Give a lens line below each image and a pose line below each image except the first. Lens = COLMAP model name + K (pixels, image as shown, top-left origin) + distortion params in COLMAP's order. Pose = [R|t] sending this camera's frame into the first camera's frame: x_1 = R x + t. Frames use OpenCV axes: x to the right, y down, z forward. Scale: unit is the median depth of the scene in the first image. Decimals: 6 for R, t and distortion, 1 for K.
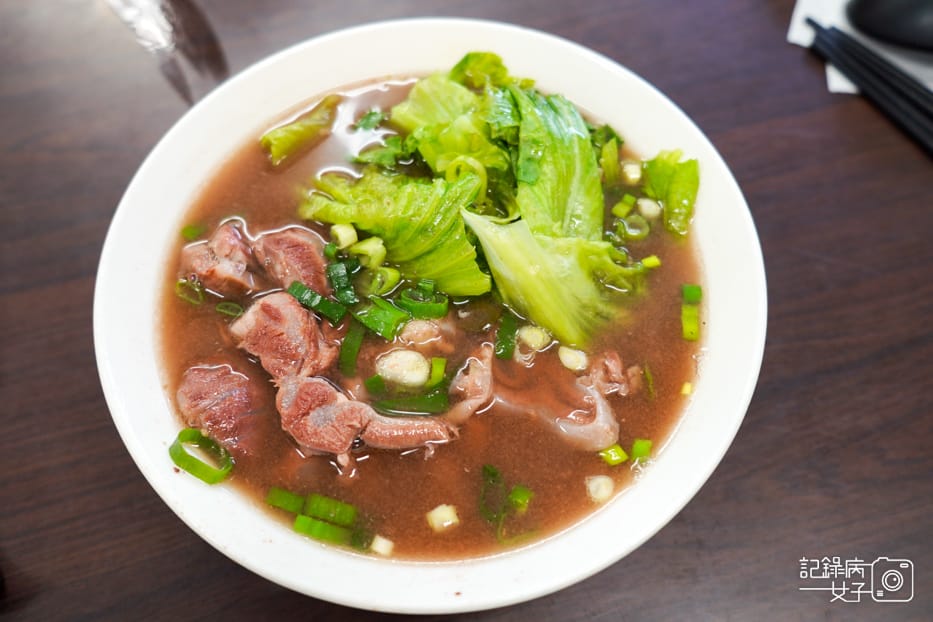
lens RADIAL K [[756.8, 0, 464.7], [0, 756.8, 315.2], [0, 0, 1]] dist [0.012485, 0.002369]
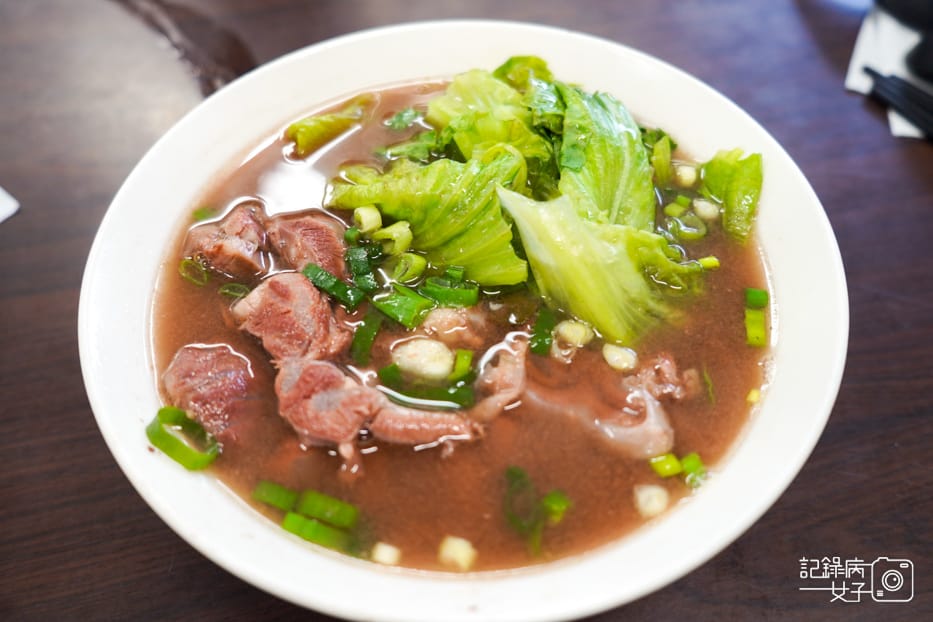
lens RADIAL K [[756.8, 0, 469.3], [0, 756.8, 308.9], [0, 0, 1]] dist [0.012485, 0.002369]
pose [[0.998265, 0.037989, -0.044984, 0.008197], [-0.043602, 0.990396, -0.131206, 0.119307], [0.039568, 0.132940, 0.990334, 0.122926]]
